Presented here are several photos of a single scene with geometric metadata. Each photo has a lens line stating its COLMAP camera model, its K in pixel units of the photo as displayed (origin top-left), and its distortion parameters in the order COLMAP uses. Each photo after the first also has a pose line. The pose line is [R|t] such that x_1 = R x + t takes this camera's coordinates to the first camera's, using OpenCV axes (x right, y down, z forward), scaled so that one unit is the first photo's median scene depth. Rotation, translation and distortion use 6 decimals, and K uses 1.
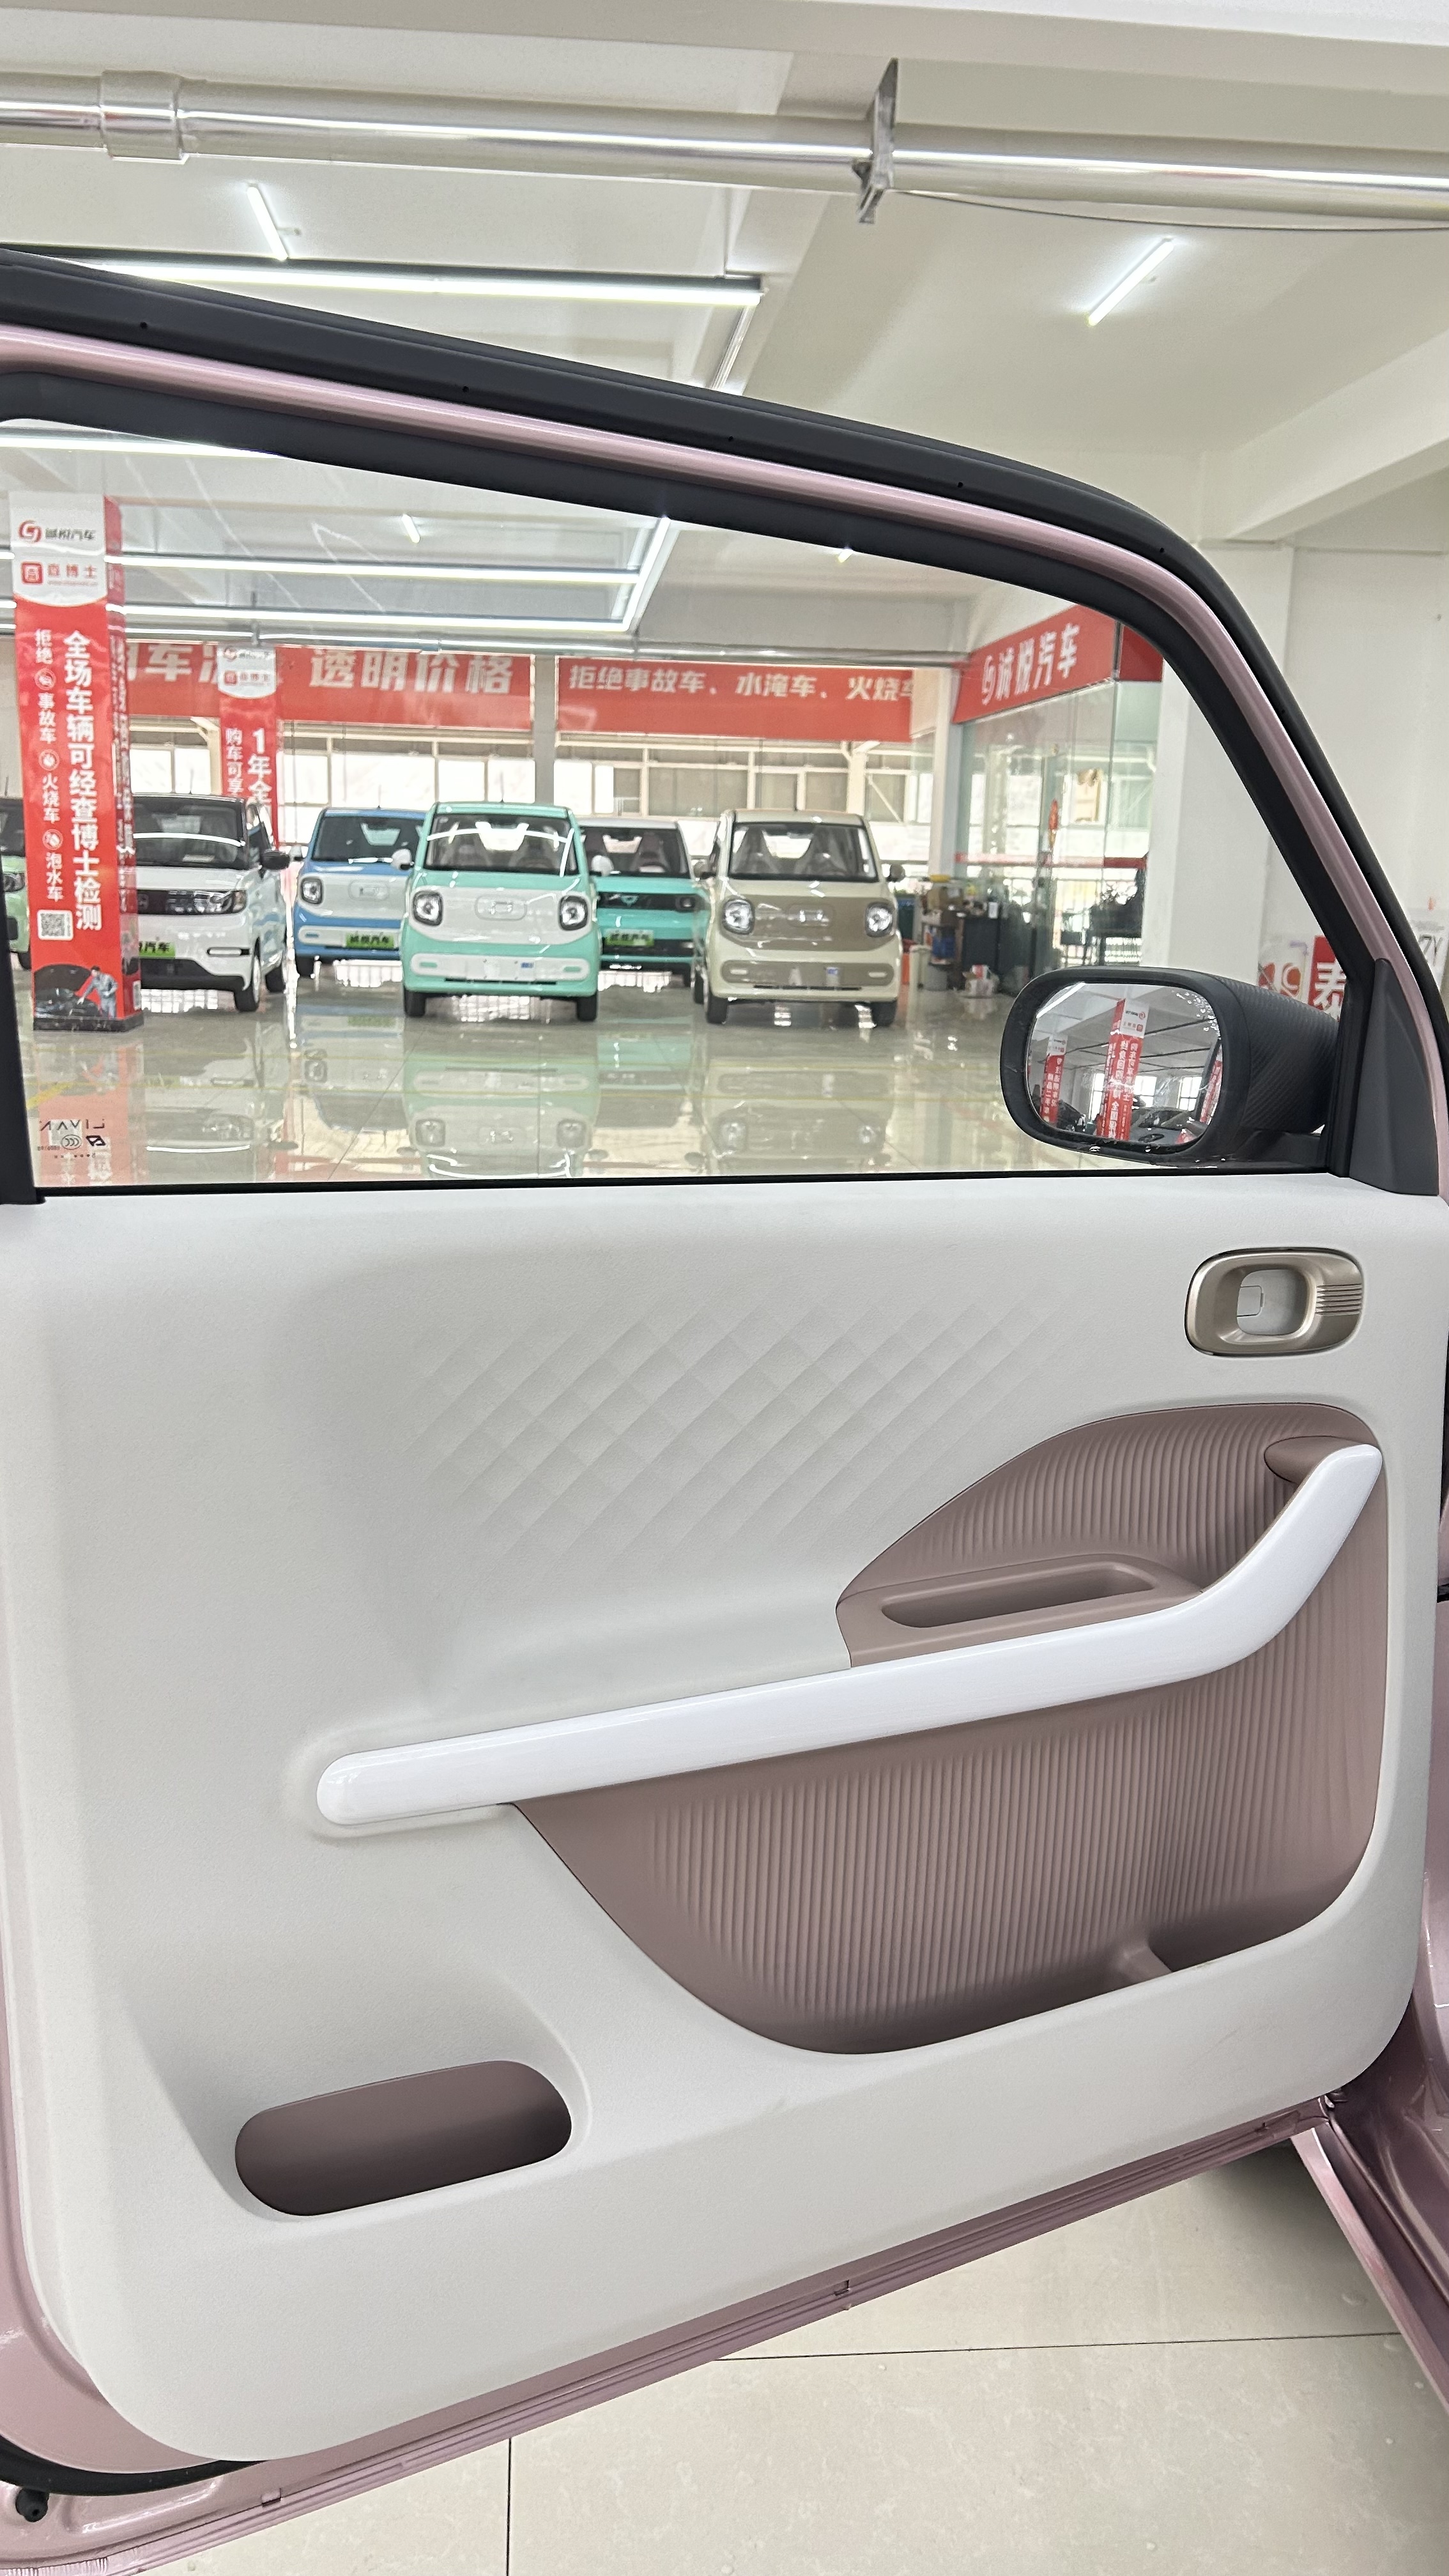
lens RADIAL K [[1933.4, 0, 704.5], [0, 1933.4, 1332.3], [0, 0, 1]] dist [0.022716, -0.006937]
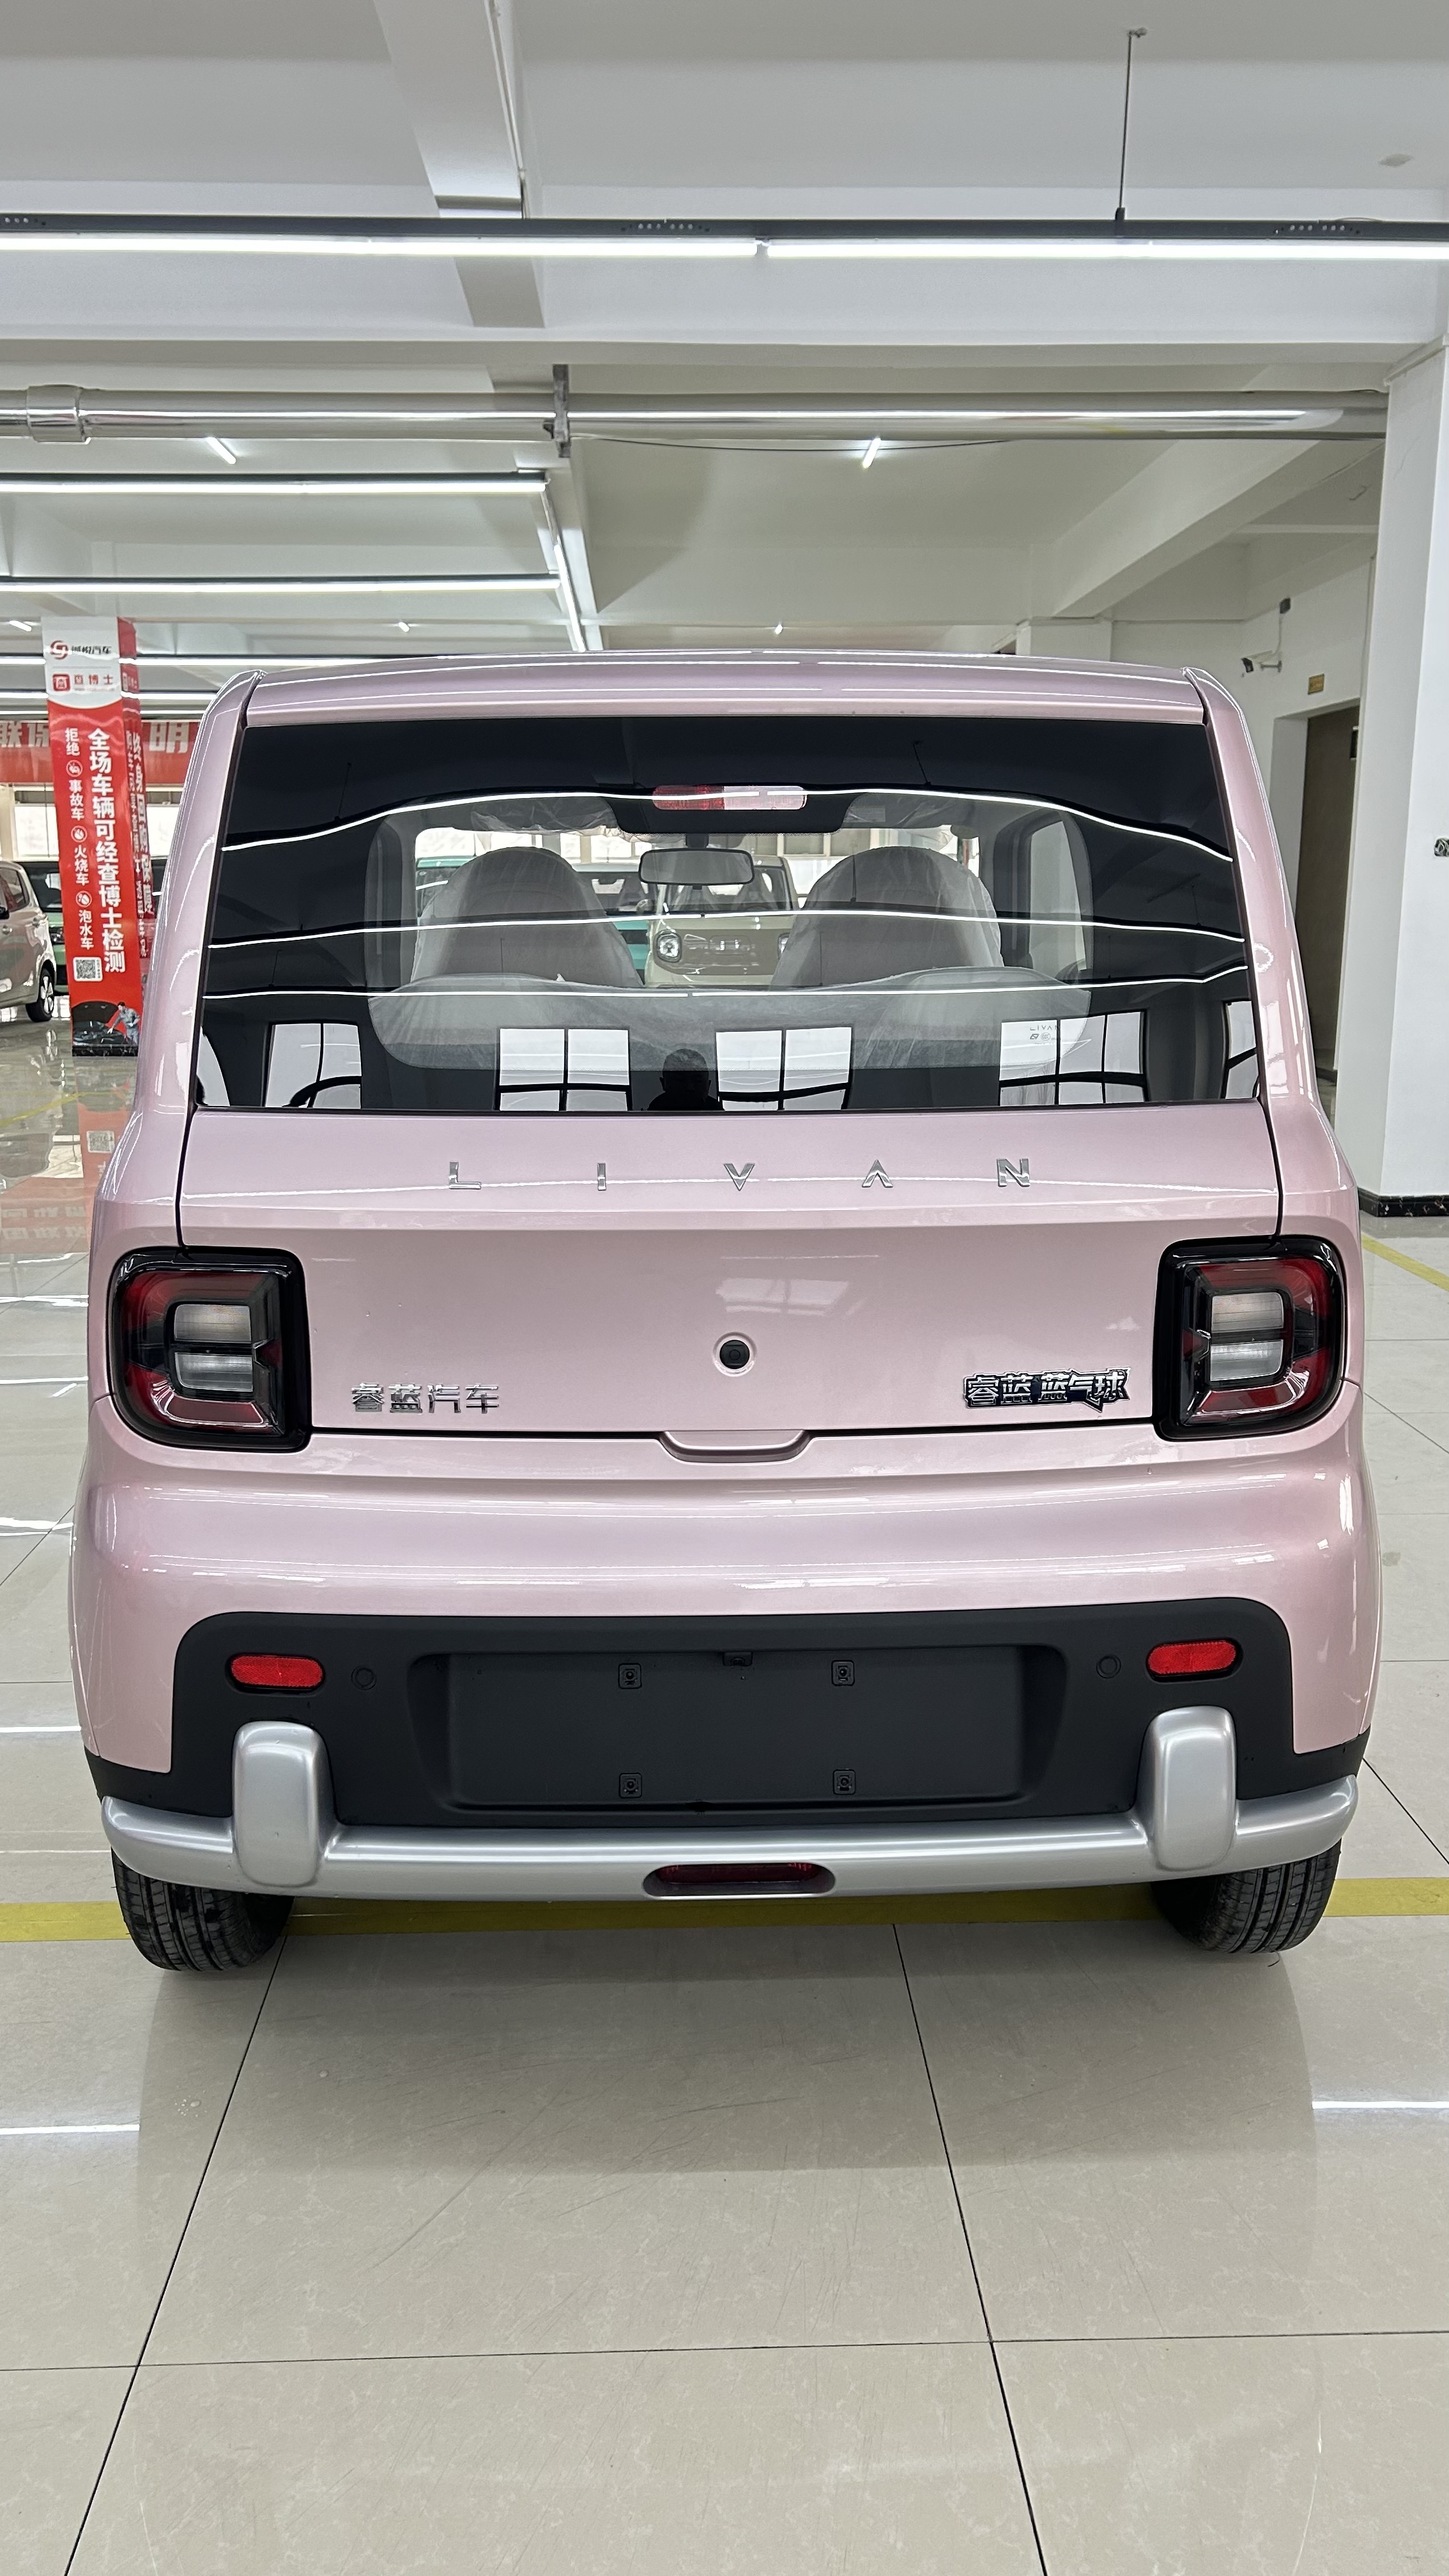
lens RADIAL K [[1933.4, 0, 704.5], [0, 1933.4, 1332.3], [0, 0, 1]] dist [0.022716, -0.006937]
pose [[0.998135, -0.016740, -0.058710, 0.117543], [0.015815, 0.999744, -0.016175, 0.042287], [0.058966, 0.015216, 0.998144, -0.181799]]
